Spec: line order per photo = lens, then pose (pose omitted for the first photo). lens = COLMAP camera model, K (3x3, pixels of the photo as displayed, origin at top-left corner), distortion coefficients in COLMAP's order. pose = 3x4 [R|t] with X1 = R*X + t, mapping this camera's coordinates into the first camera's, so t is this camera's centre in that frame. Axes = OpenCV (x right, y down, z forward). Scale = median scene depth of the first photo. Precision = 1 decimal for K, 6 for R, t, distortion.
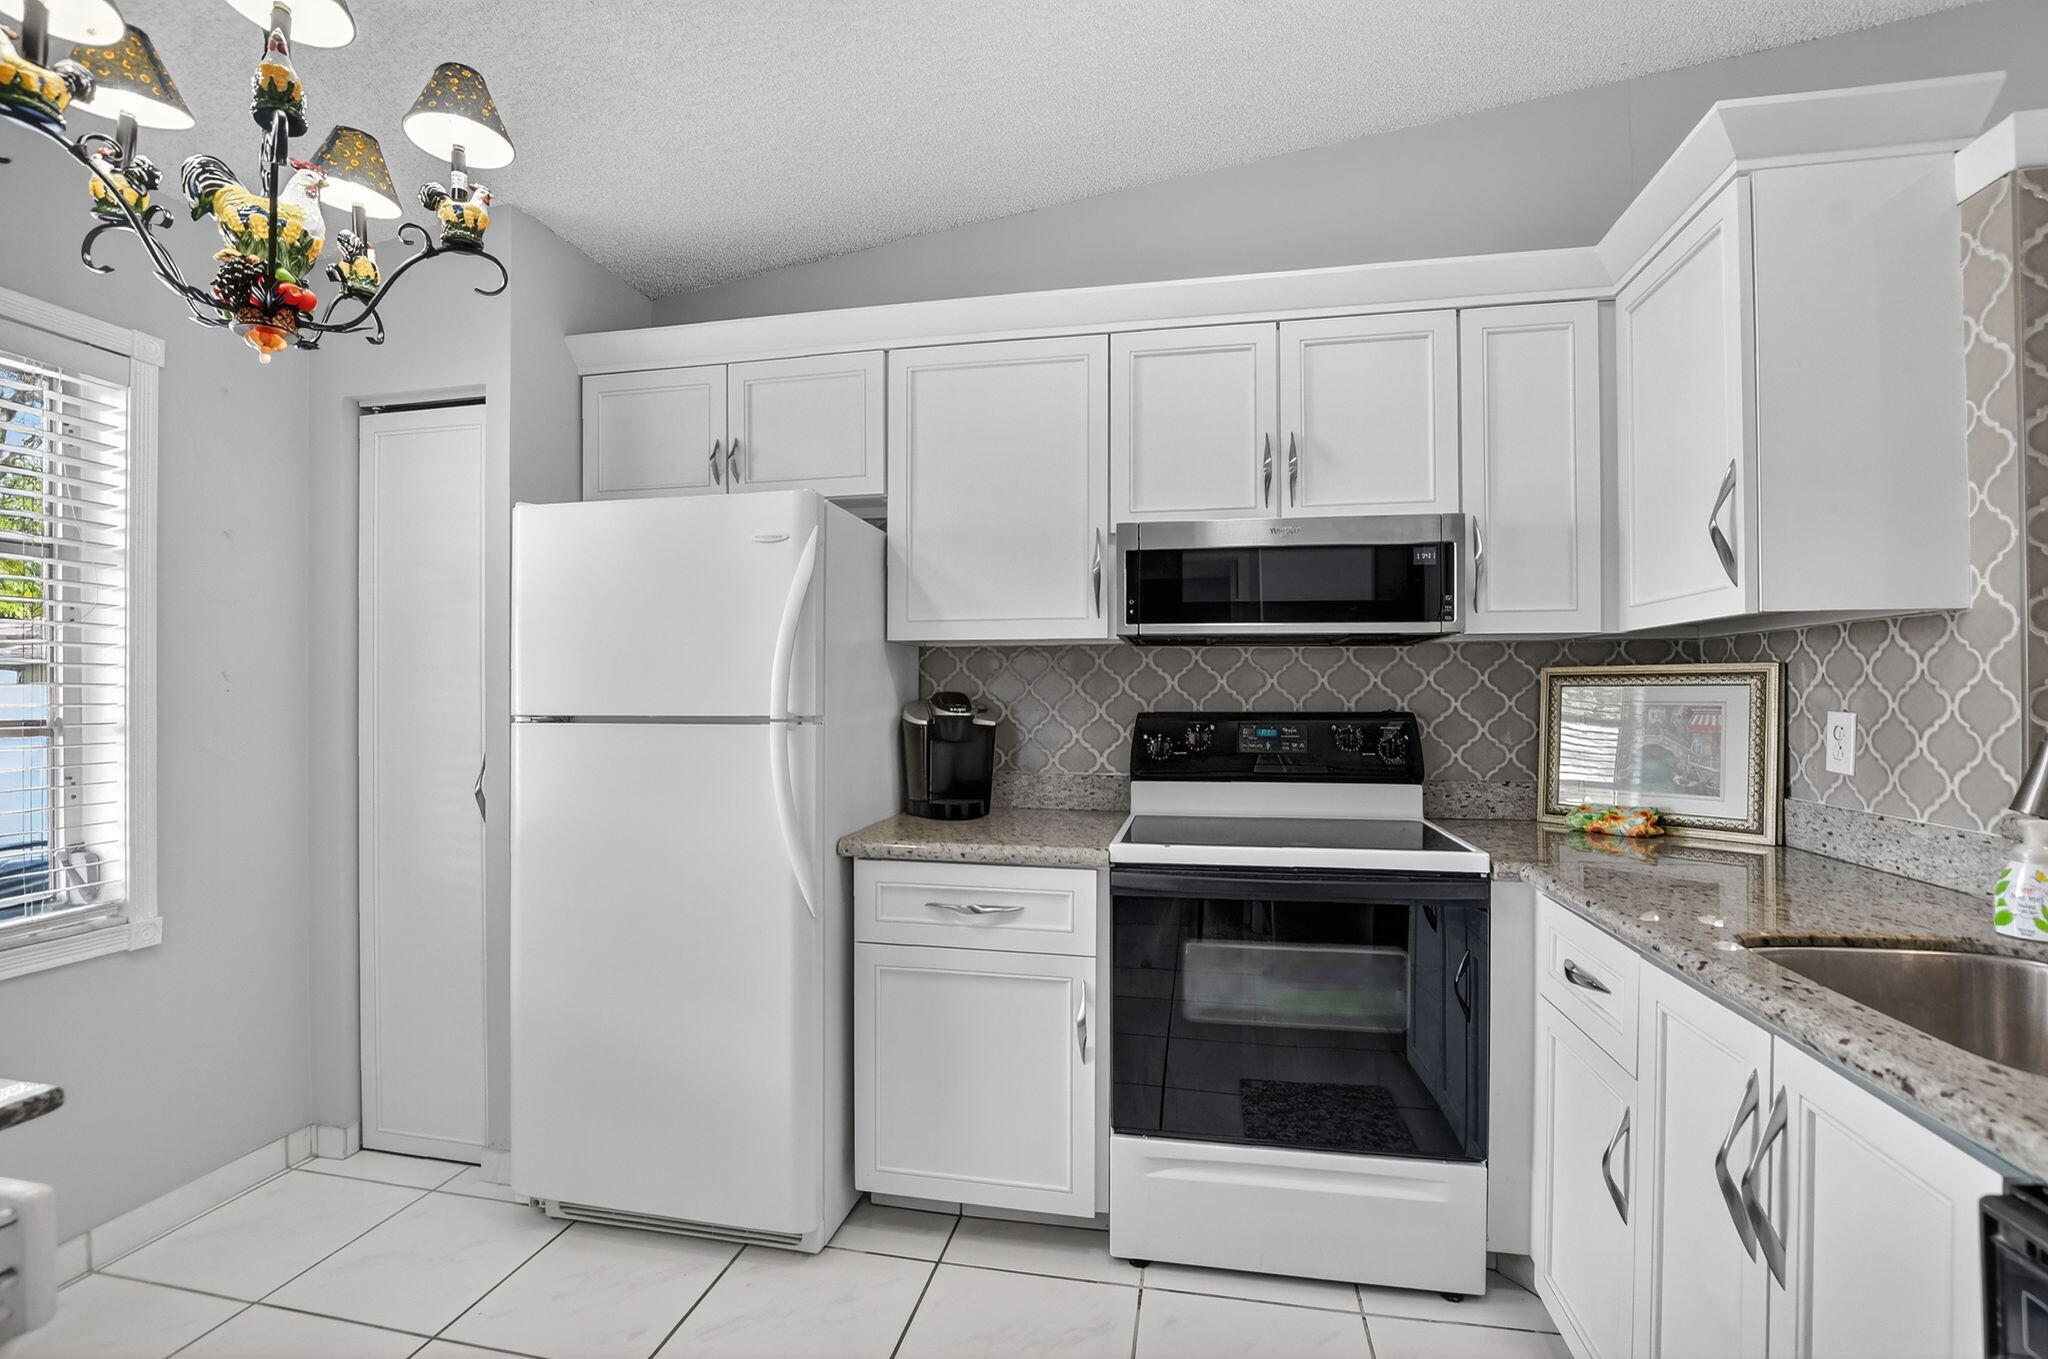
lens RADIAL K [[917.9, 0, 1028.9], [0, 917.9, 688.4], [0, 0, 1]] dist [-0.030882, 0.003775]
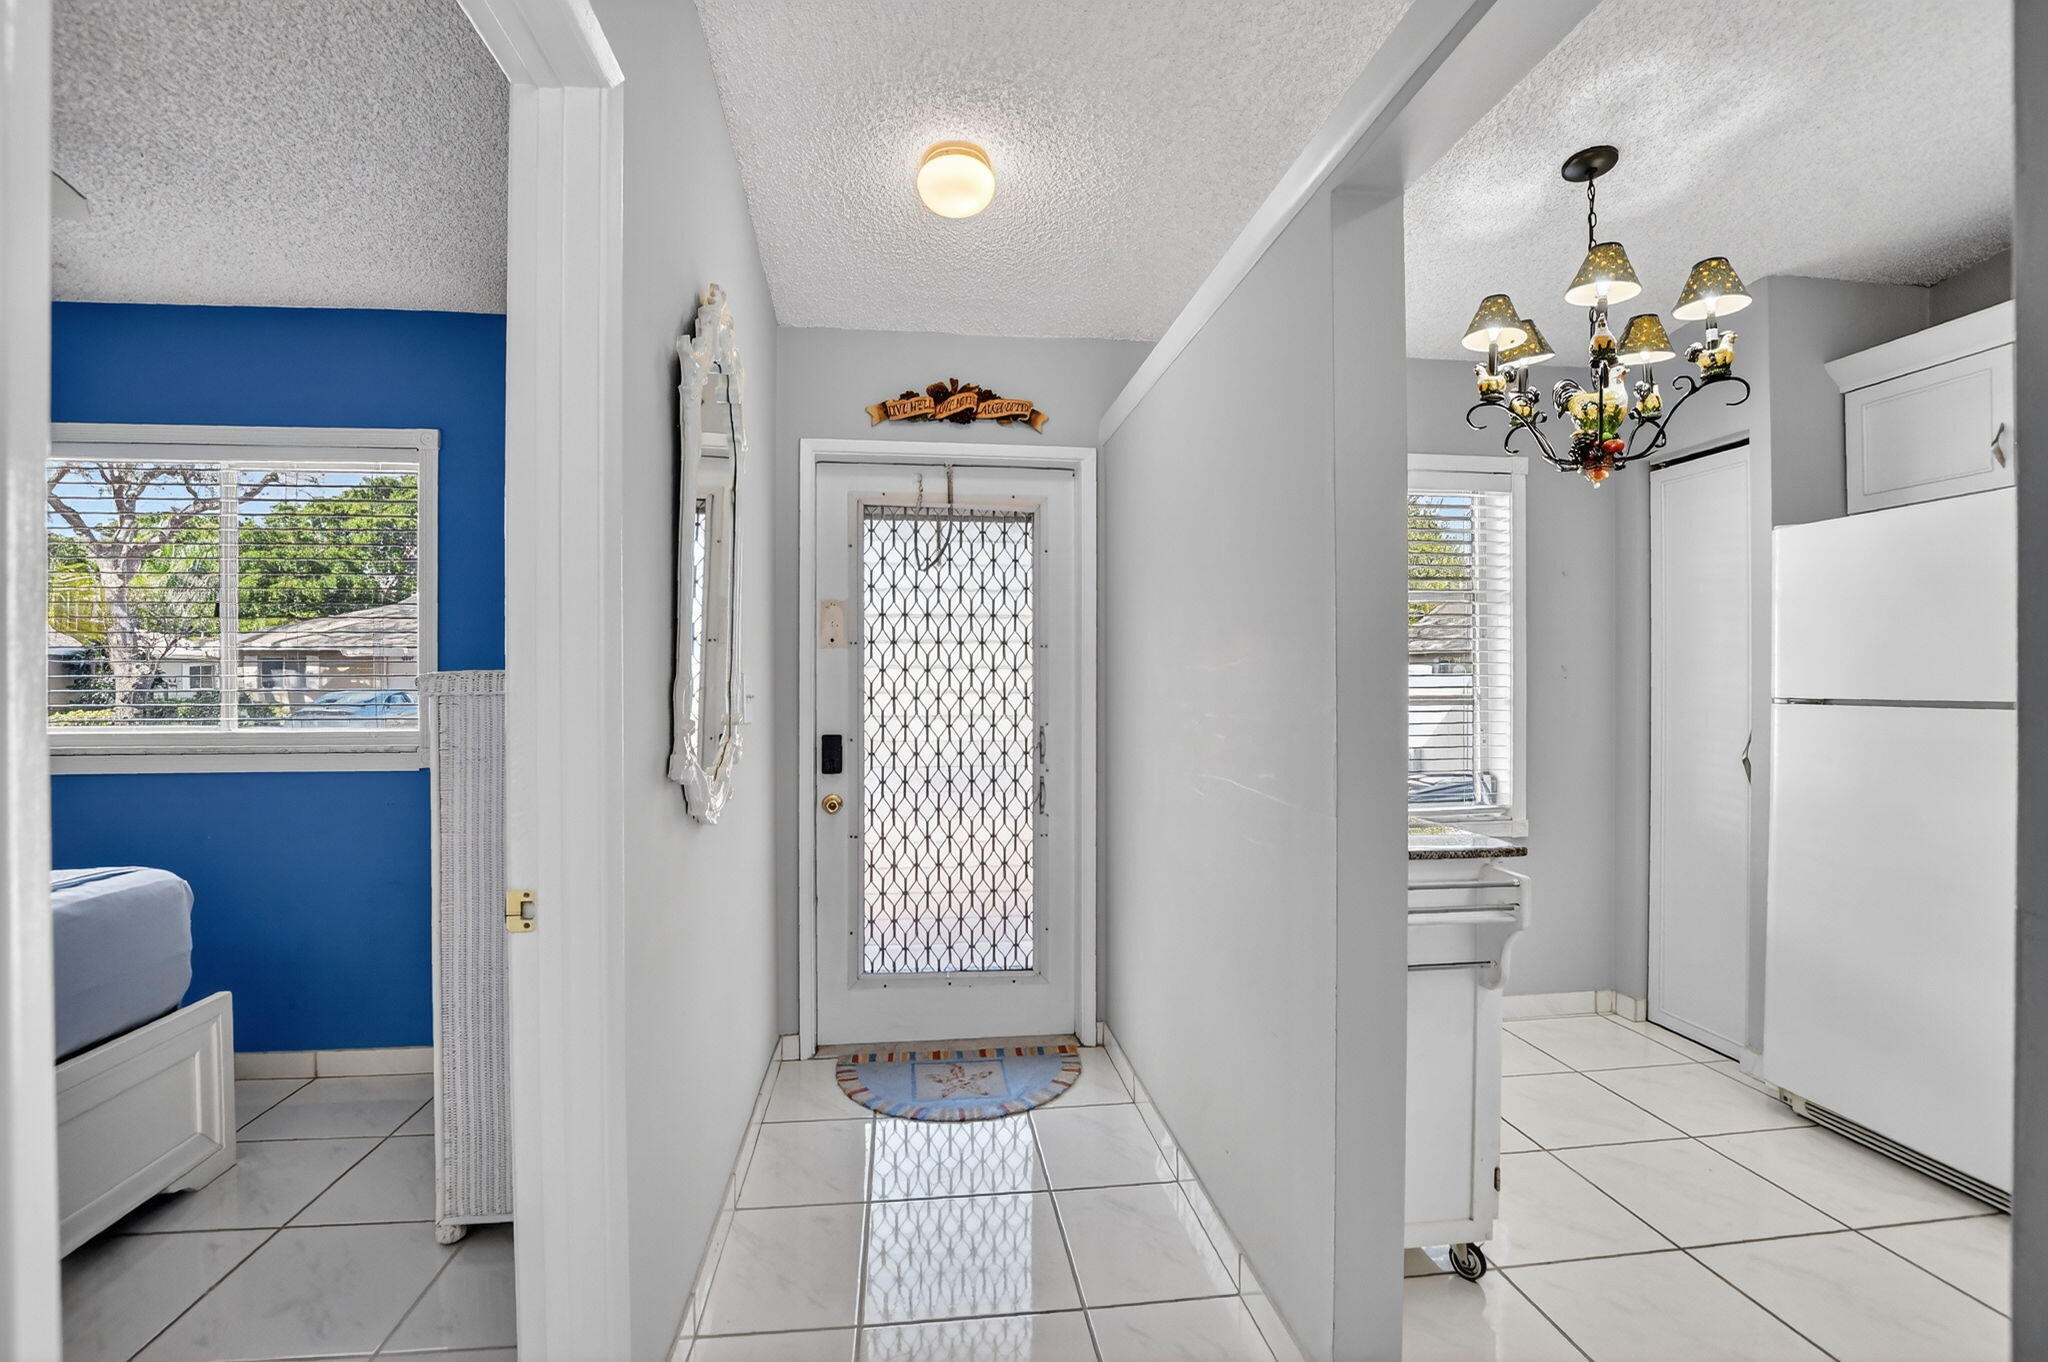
lens RADIAL K [[917.9, 0, 1025.2], [0, 917.9, 682.4], [0, 0, 1]] dist [-0.030882, 0.003775]
pose [[0.323976, 0.003519, -0.946059, 0.324530], [0.003031, 0.999984, 0.004757, -0.000365], [0.946061, -0.004408, 0.323960, -0.446023]]
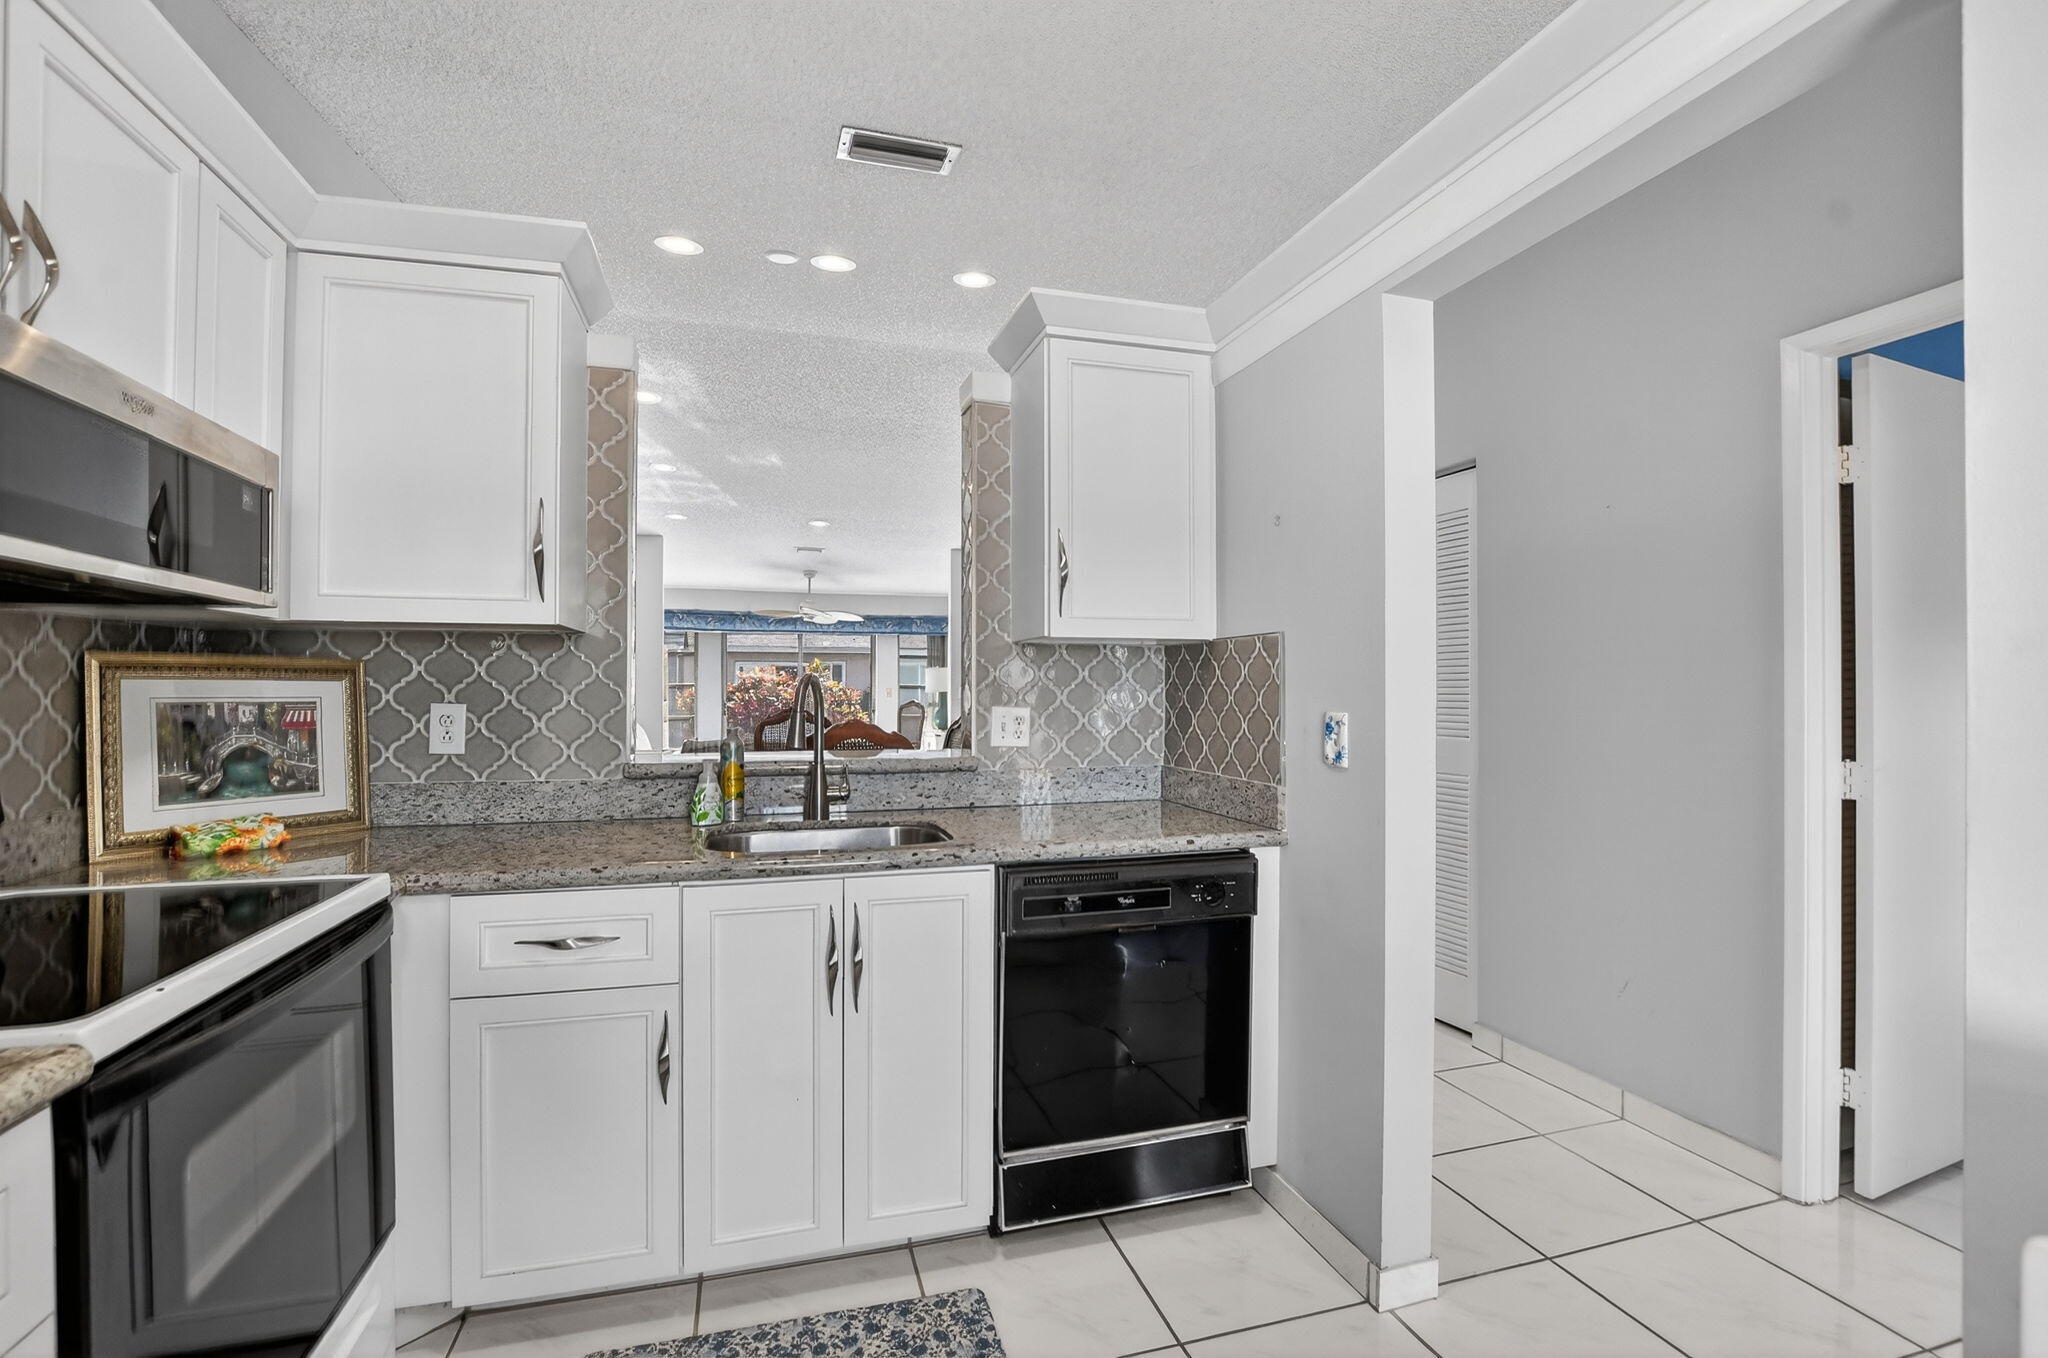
lens RADIAL K [[917.9, 0, 1023.1], [0, 917.9, 686.1], [0, 0, 1]] dist [-0.030882, 0.003775]
pose [[-0.467029, 0.007693, 0.884209, -0.562782], [-0.002560, 0.999946, -0.010052, 0.012918], [-0.884238, -0.006958, -0.466984, 0.906571]]
